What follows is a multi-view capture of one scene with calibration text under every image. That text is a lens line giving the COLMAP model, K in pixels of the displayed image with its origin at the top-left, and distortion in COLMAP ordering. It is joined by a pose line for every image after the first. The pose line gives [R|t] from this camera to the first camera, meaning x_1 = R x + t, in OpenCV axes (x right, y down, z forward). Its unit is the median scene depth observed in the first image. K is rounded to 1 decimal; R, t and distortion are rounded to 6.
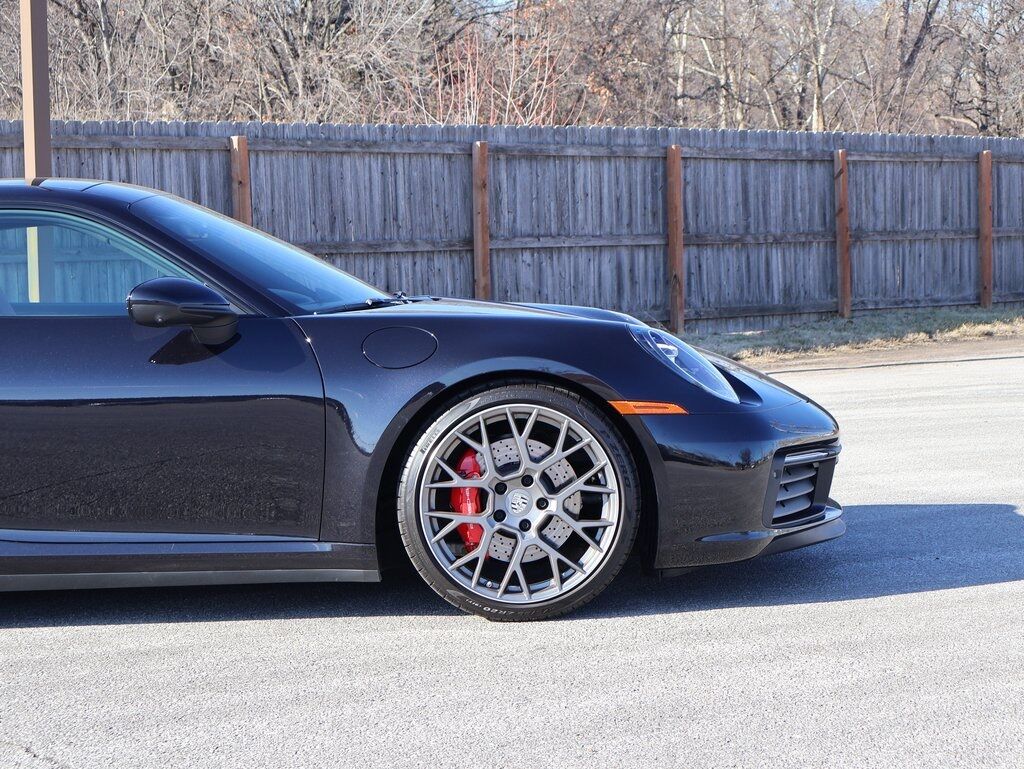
lens RADIAL K [[2108.3, 0, 512.0], [0, 2108.3, 384.5], [0, 0, 1]] dist [-0.064997, 0.044249]
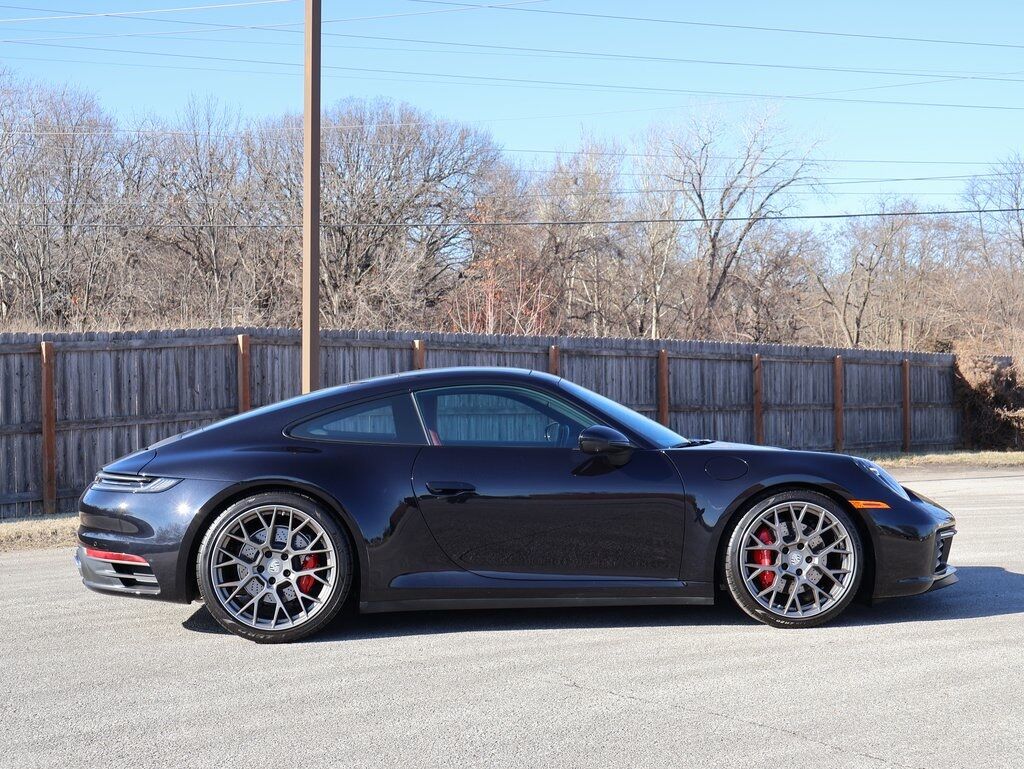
lens RADIAL K [[1343.4, 0, 512.0], [0, 1343.4, 384.5], [0, 0, 1]] dist [-0.049092, -0.019014]
pose [[0.999500, 0.015831, 0.027375, -0.259170], [-0.013452, 0.996289, -0.085014, 0.009913], [-0.028619, 0.084603, 0.996004, -0.098886]]
